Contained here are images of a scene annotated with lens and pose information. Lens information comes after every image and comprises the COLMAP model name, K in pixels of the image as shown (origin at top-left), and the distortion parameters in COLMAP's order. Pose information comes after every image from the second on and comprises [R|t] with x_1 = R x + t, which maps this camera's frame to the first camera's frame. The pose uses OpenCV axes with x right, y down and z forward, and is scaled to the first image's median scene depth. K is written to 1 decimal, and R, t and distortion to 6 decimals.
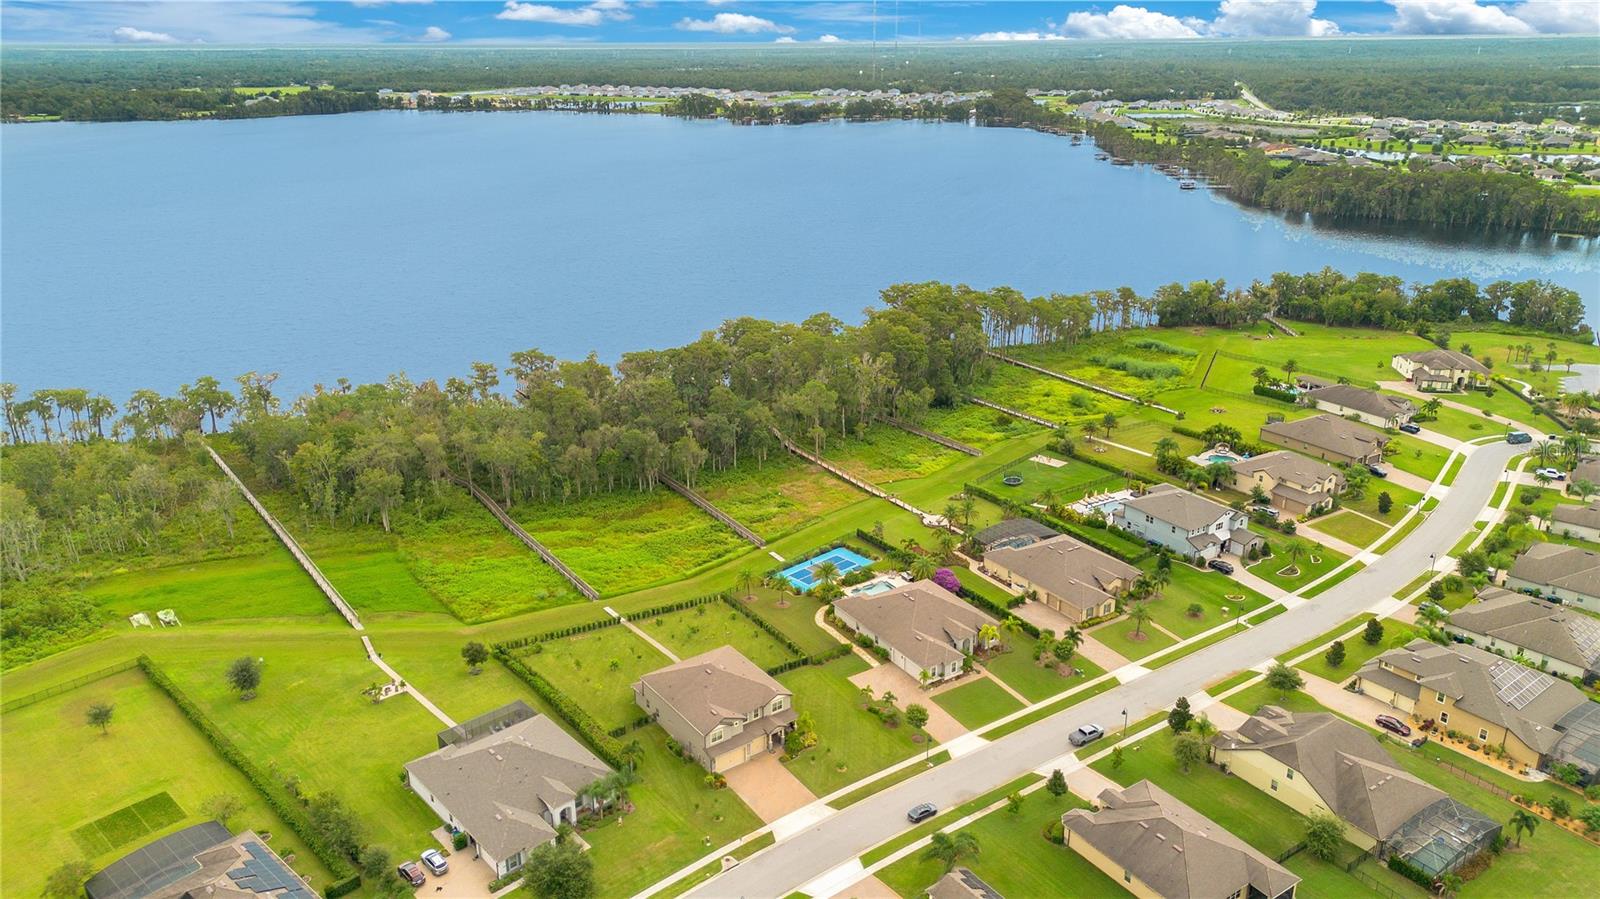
lens RADIAL K [[1132.4, 0, 800.0], [0, 1132.4, 449.5], [0, 0, 1]] dist [0.081740, -0.078736]
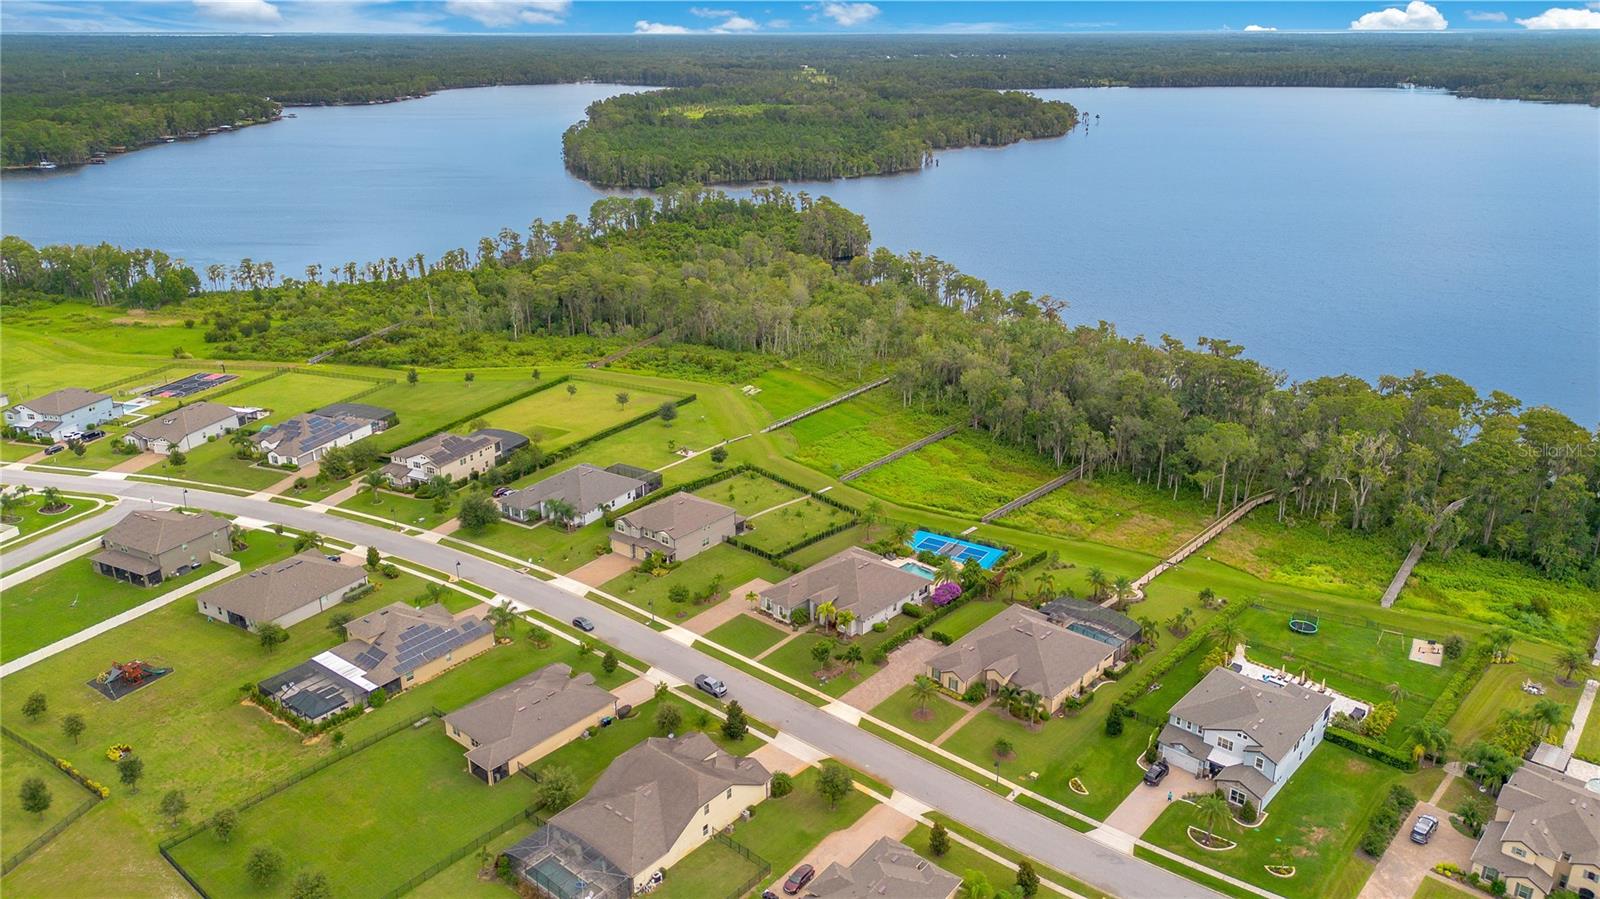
lens RADIAL K [[1132.4, 0, 800.0], [0, 1132.4, 449.5], [0, 0, 1]] dist [0.081740, -0.078736]
pose [[0.264116, 0.339971, -0.902586, 3.870217], [-0.330712, 0.911006, 0.246369, -0.807048], [0.906020, 0.233426, 0.353044, 2.173423]]
